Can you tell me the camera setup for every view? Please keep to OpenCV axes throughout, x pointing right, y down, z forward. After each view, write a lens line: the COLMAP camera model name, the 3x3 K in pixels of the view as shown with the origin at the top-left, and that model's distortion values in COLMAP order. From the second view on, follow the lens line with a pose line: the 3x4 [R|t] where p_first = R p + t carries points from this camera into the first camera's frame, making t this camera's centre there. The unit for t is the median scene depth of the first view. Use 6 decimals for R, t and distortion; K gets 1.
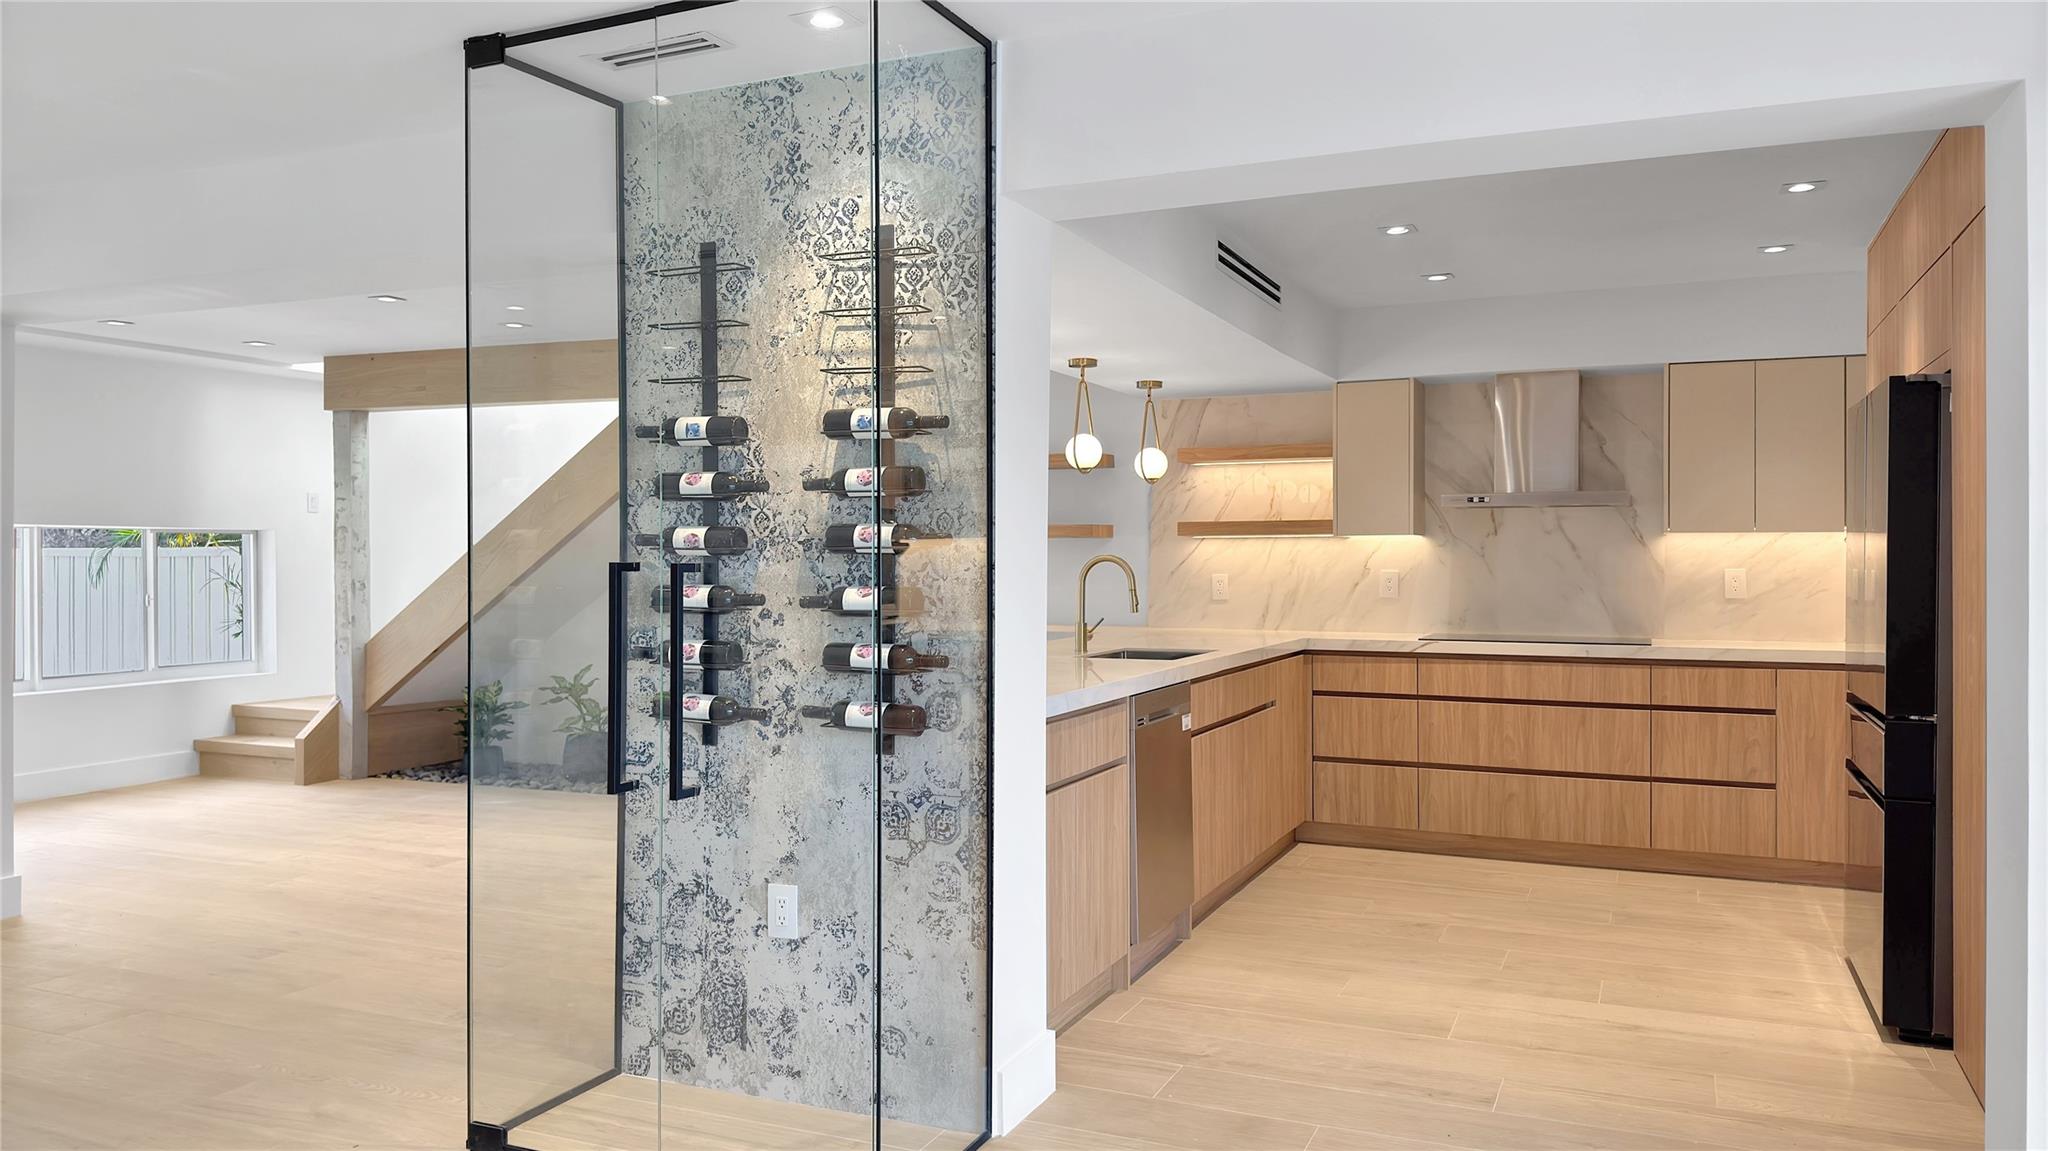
lens RADIAL K [[1446.2, 0, 1028.3], [0, 1446.2, 566.6], [0, 0, 1]] dist [0.008839, 0.000765]
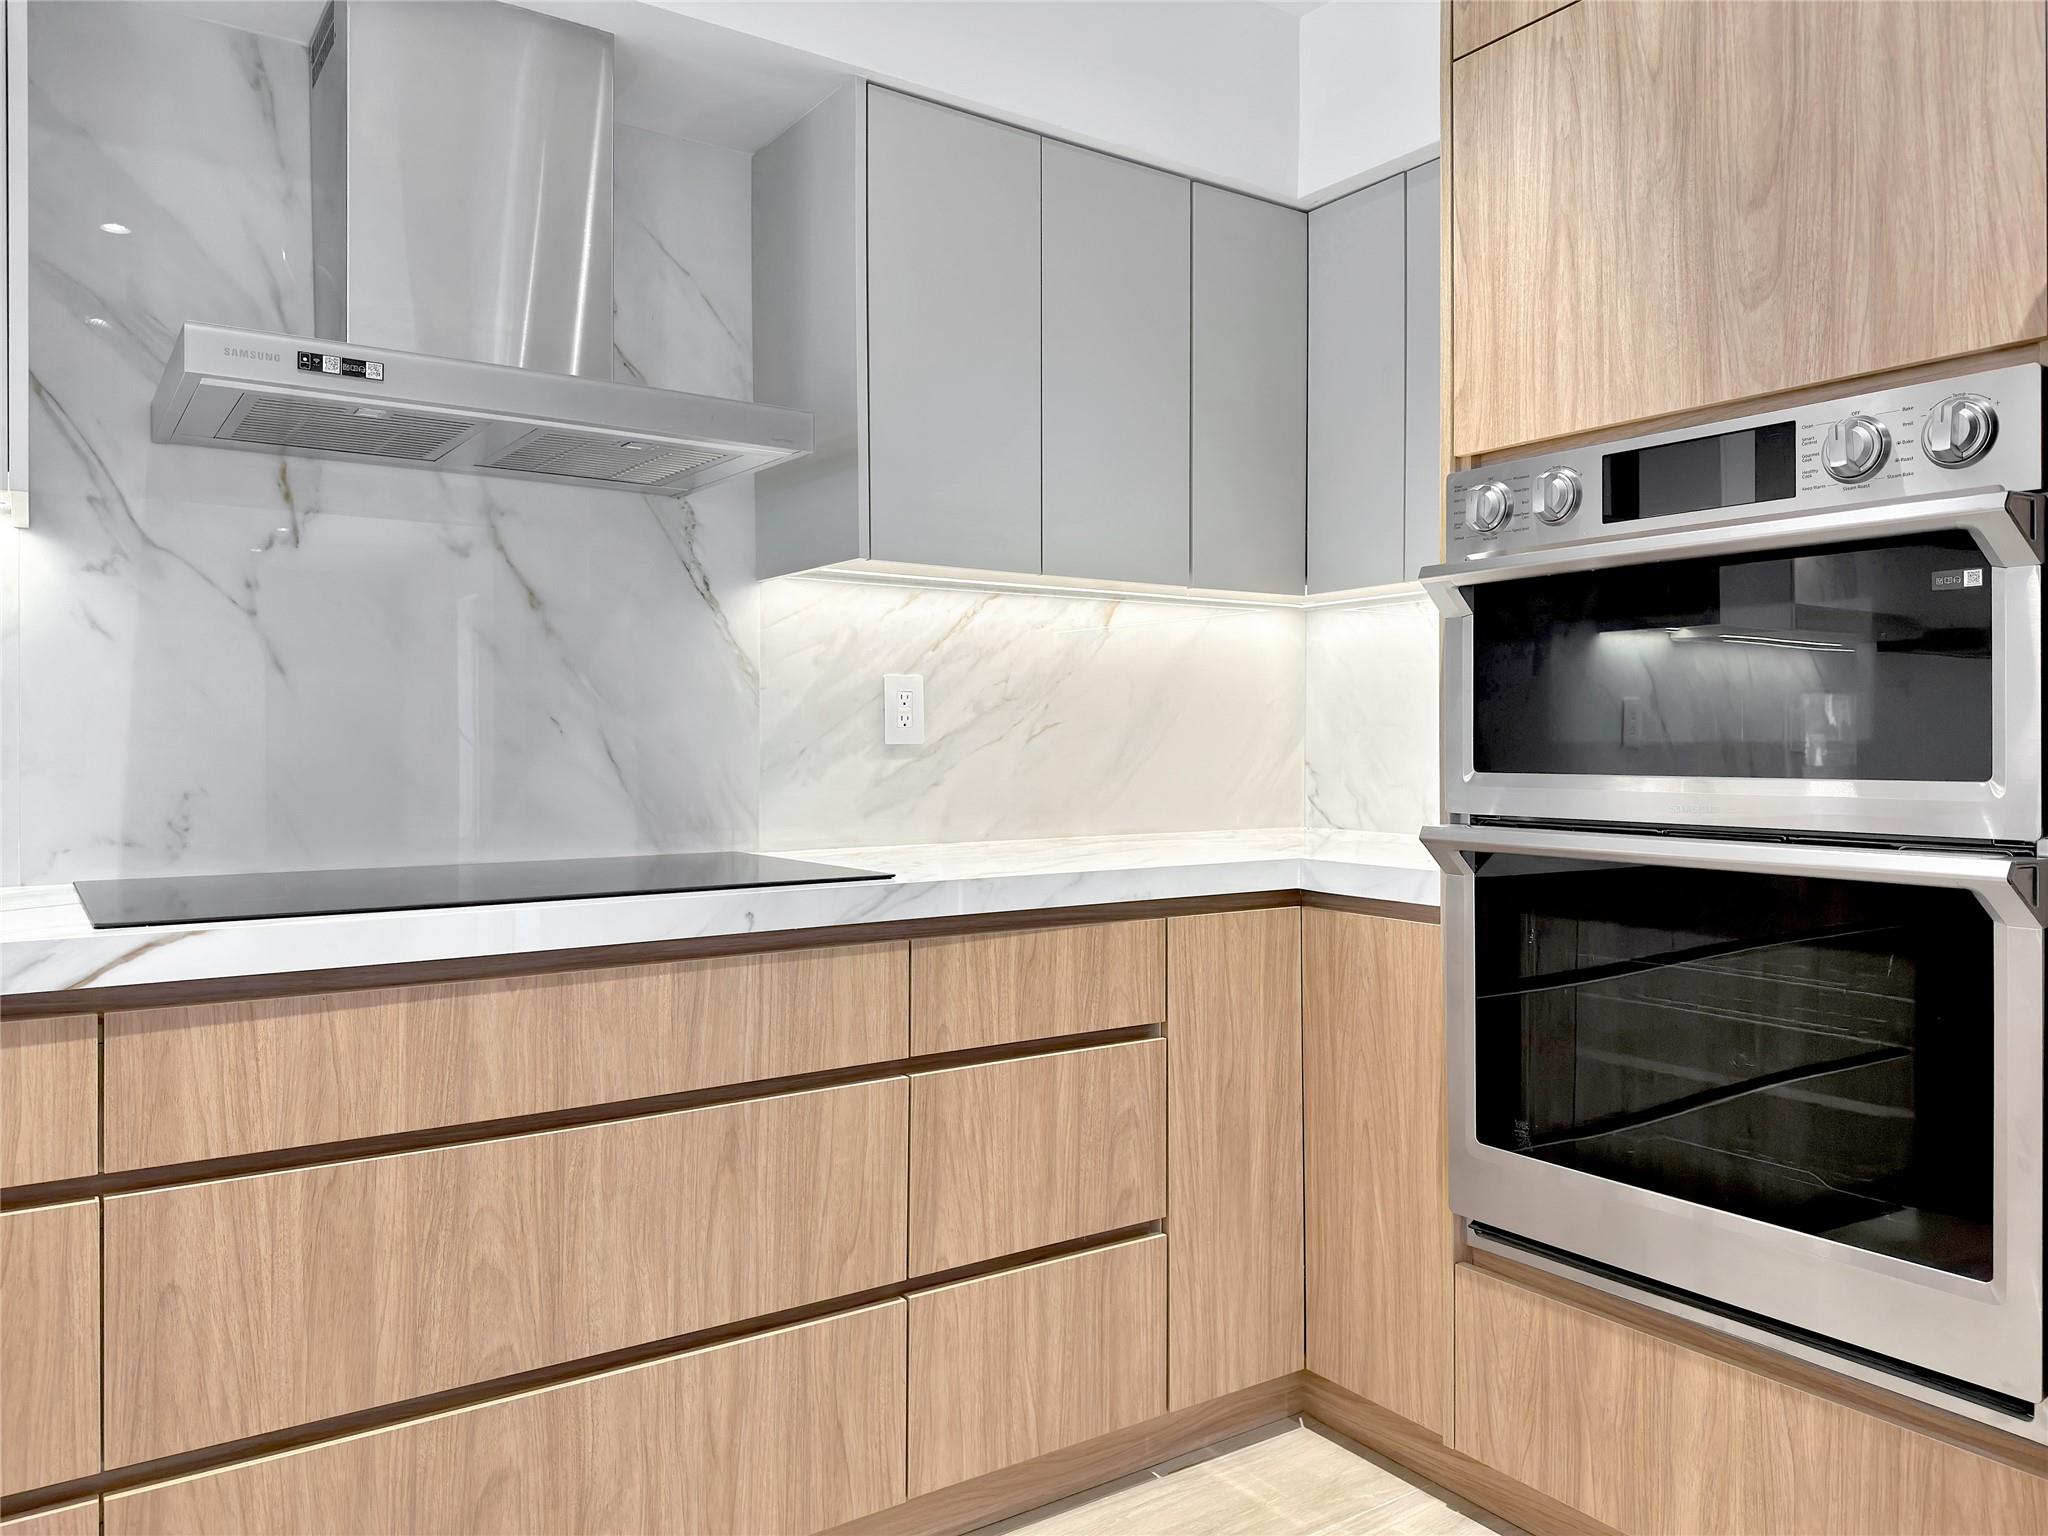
lens RADIAL K [[1425.8, 0, 985.2], [0, 1425.8, 734.3], [0, 0, 1]] dist [-0.006035, -0.005055]
pose [[0.533433, 0.004992, 0.845828, 0.159580], [0.009677, 0.999881, -0.012004, 0.024650], [-0.845787, 0.014589, 0.533321, 0.781205]]
